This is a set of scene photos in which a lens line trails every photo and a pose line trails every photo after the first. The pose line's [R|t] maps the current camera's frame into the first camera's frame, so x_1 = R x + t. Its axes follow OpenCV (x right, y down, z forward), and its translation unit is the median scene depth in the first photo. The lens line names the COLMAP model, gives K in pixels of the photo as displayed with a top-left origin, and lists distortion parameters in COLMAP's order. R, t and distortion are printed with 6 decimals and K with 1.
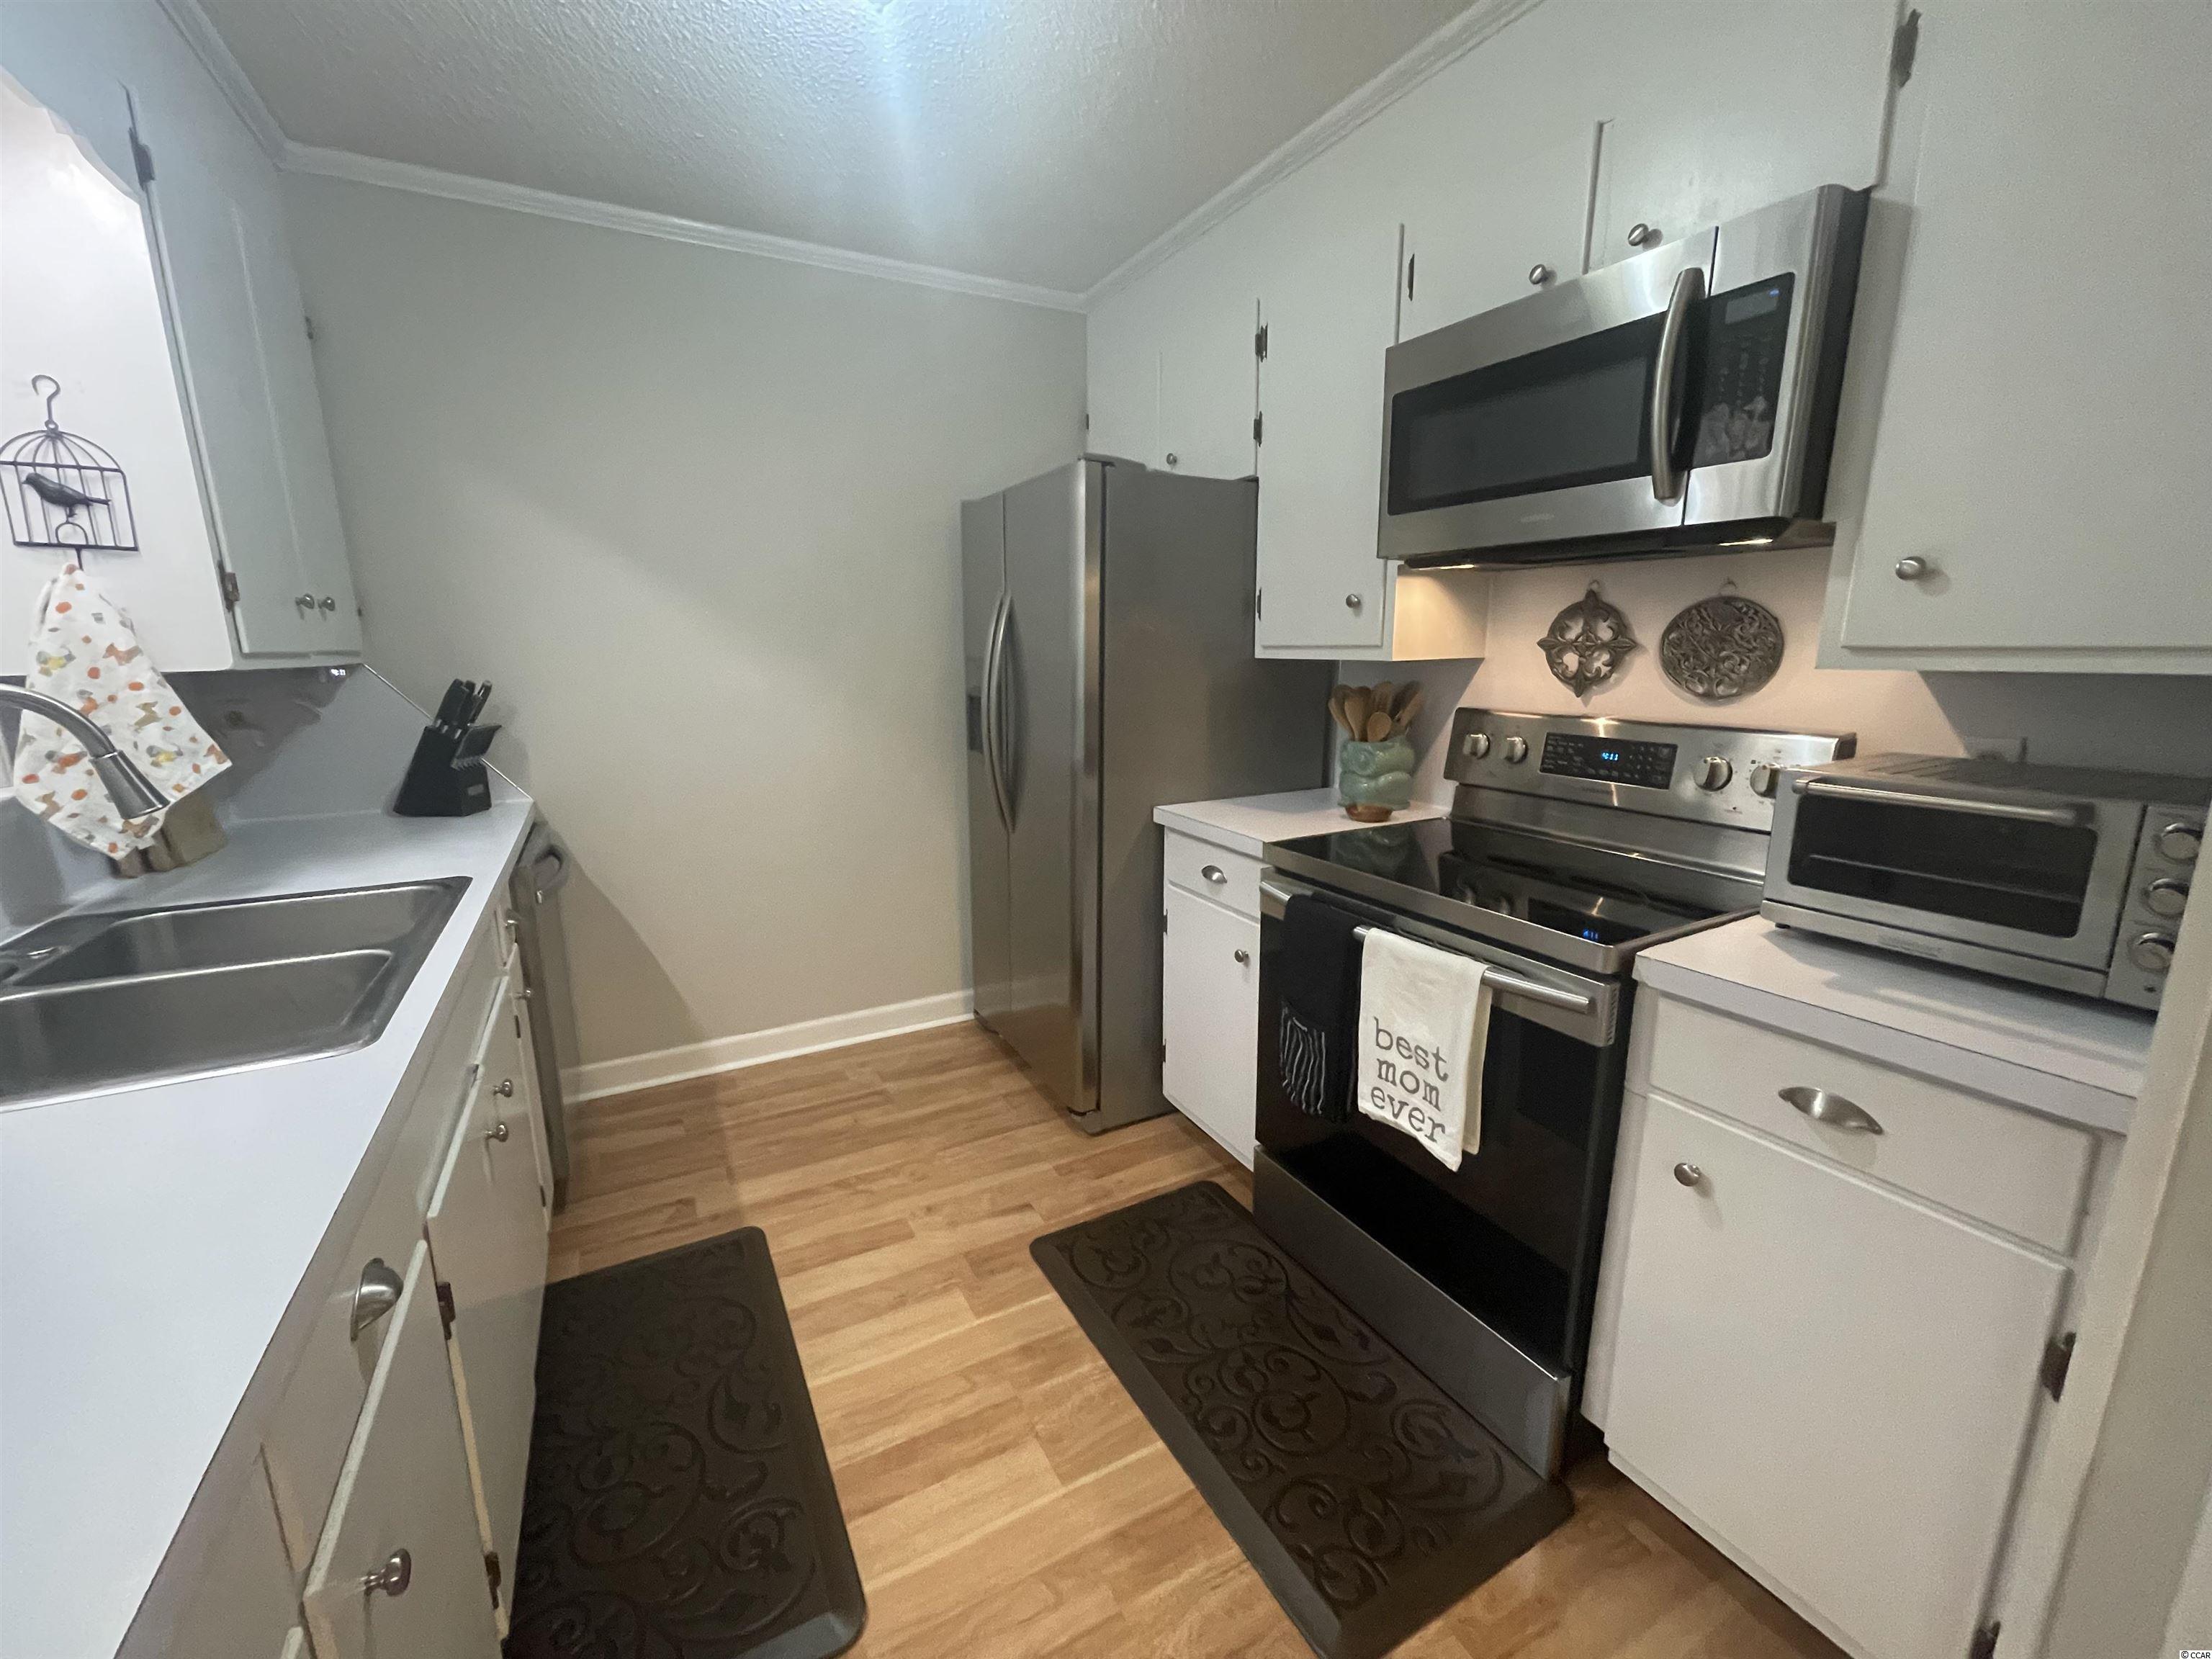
lens RADIAL K [[898.2, 0, 1095.1], [0, 898.2, 833.8], [0, 0, 1]] dist [-0.001244, -0.000173]
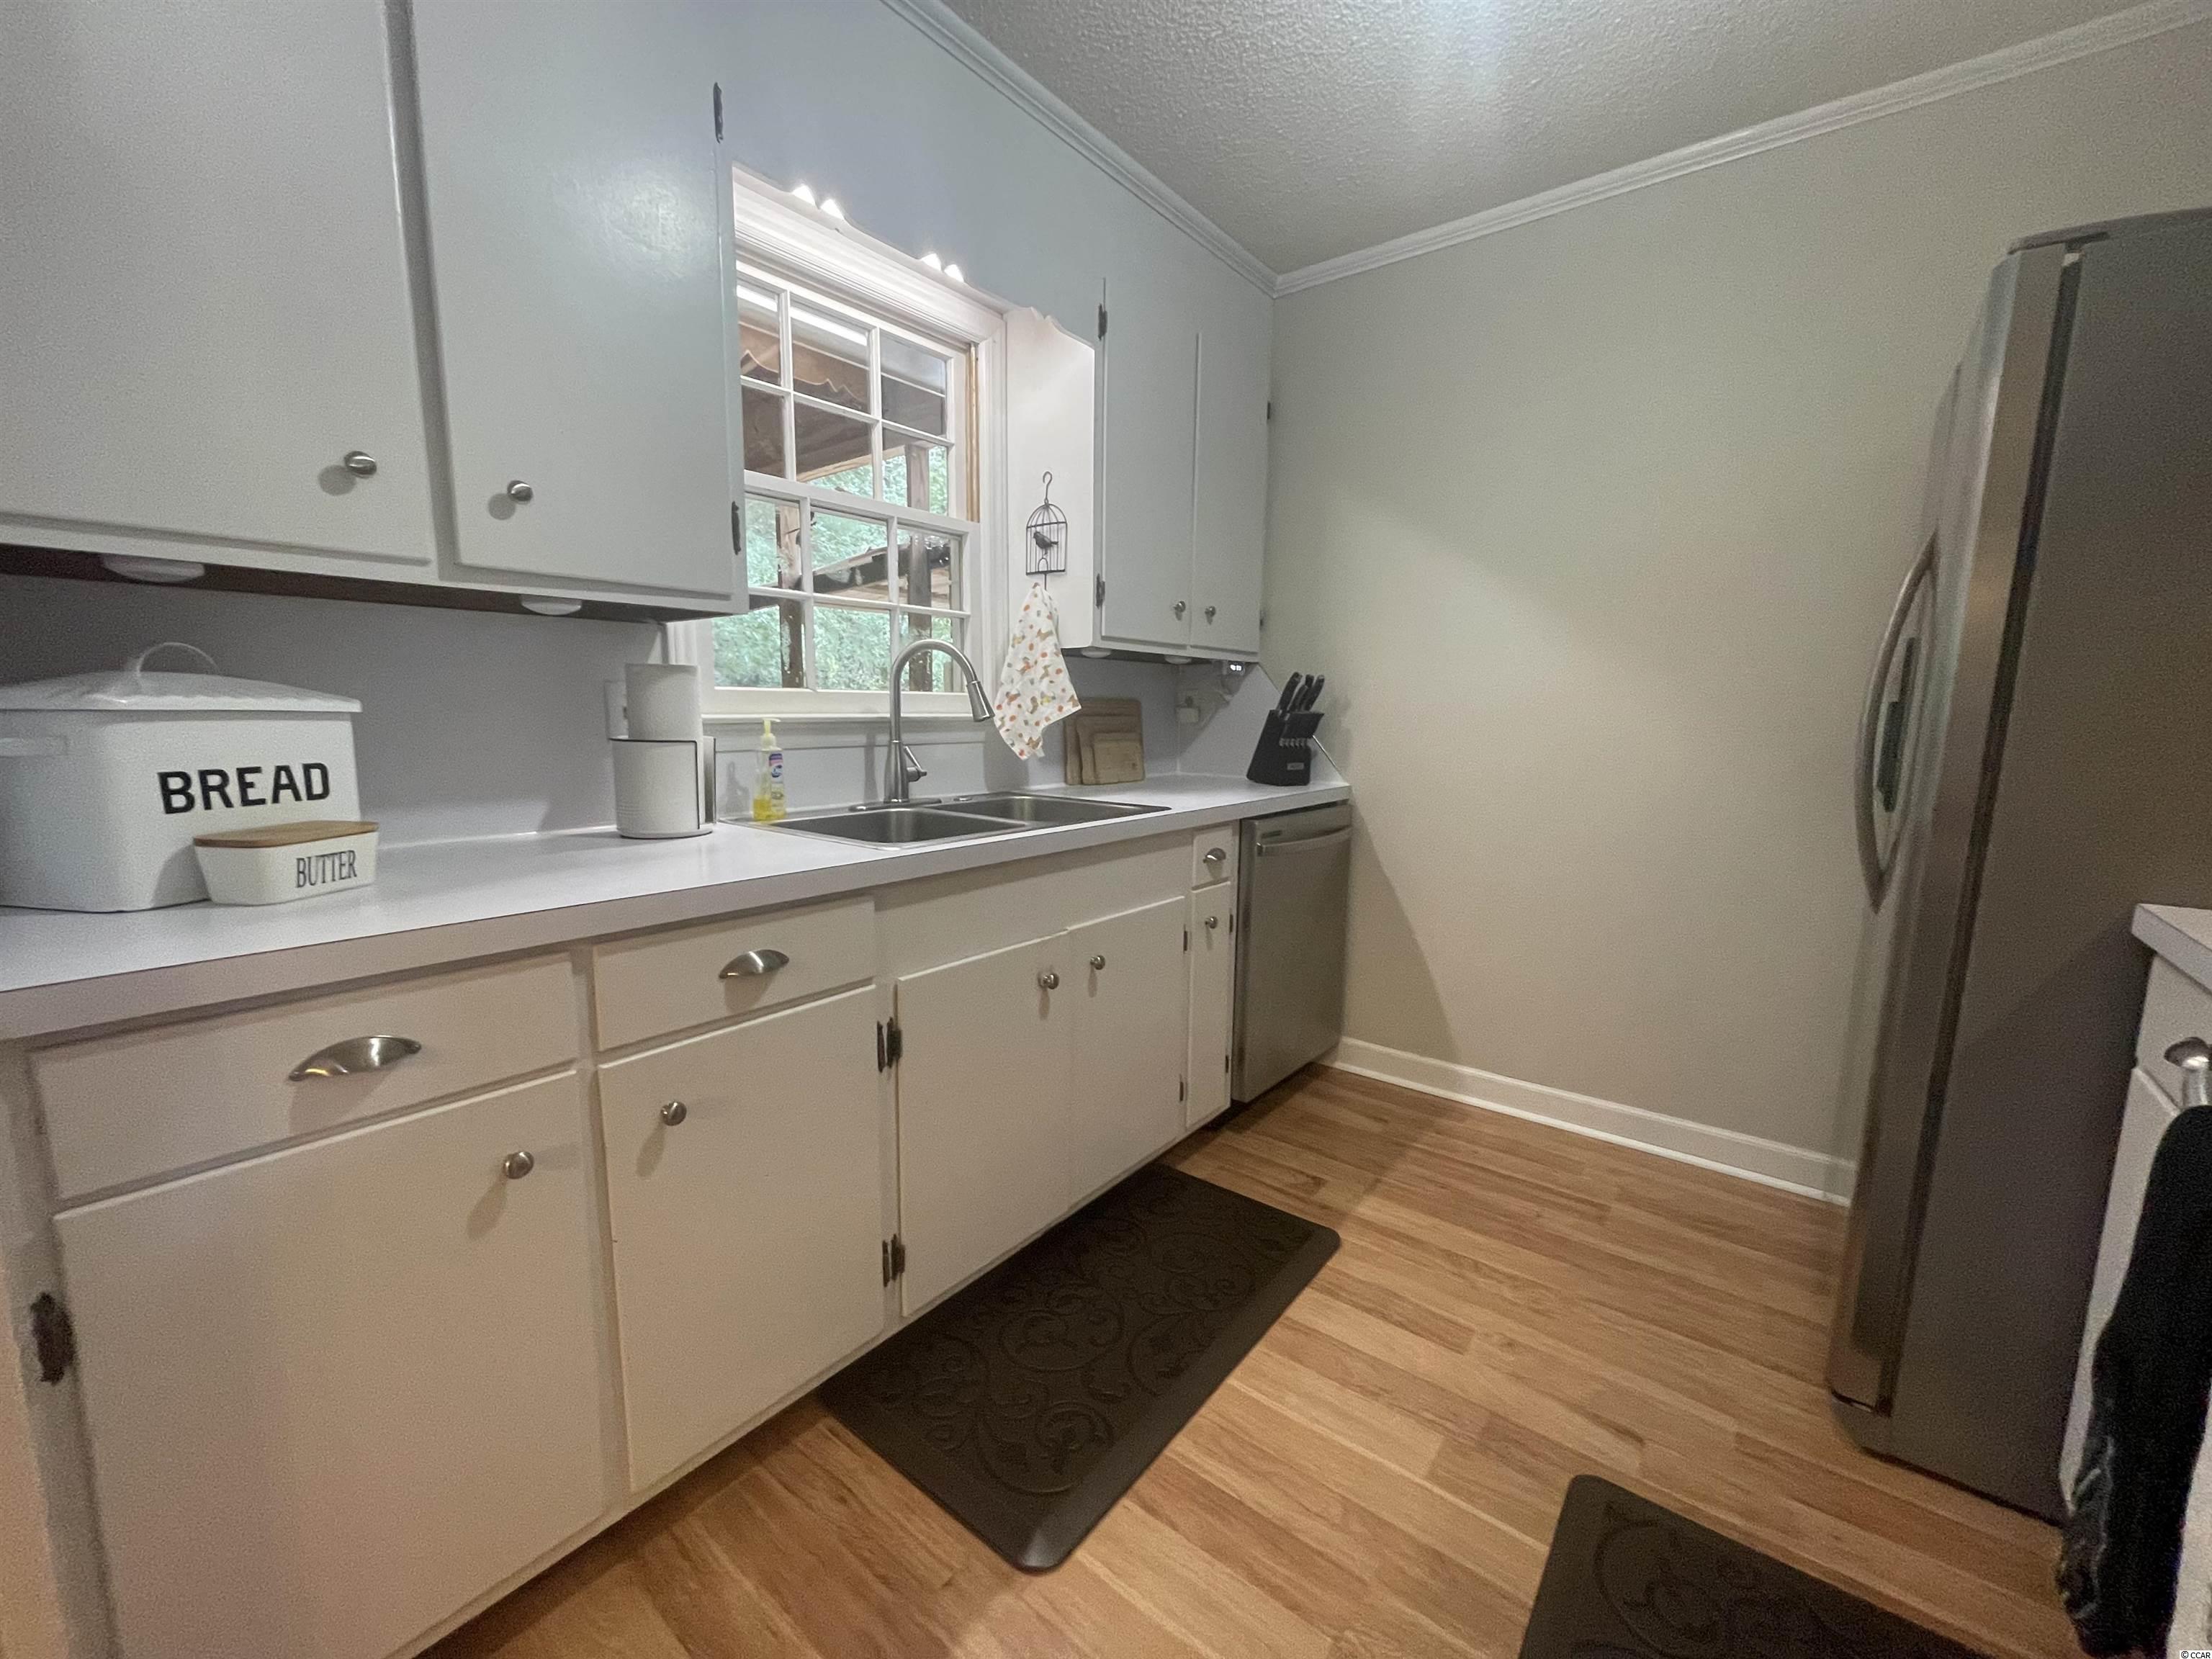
lens RADIAL K [[898.2, 0, 1091.6], [0, 898.2, 831.7], [0, 0, 1]] dist [-0.001244, -0.000173]
pose [[0.398125, 0.138093, -0.906878, 0.362960], [-0.205228, 0.976954, 0.058667, 0.026261], [0.894079, 0.162760, 0.417290, 0.352139]]
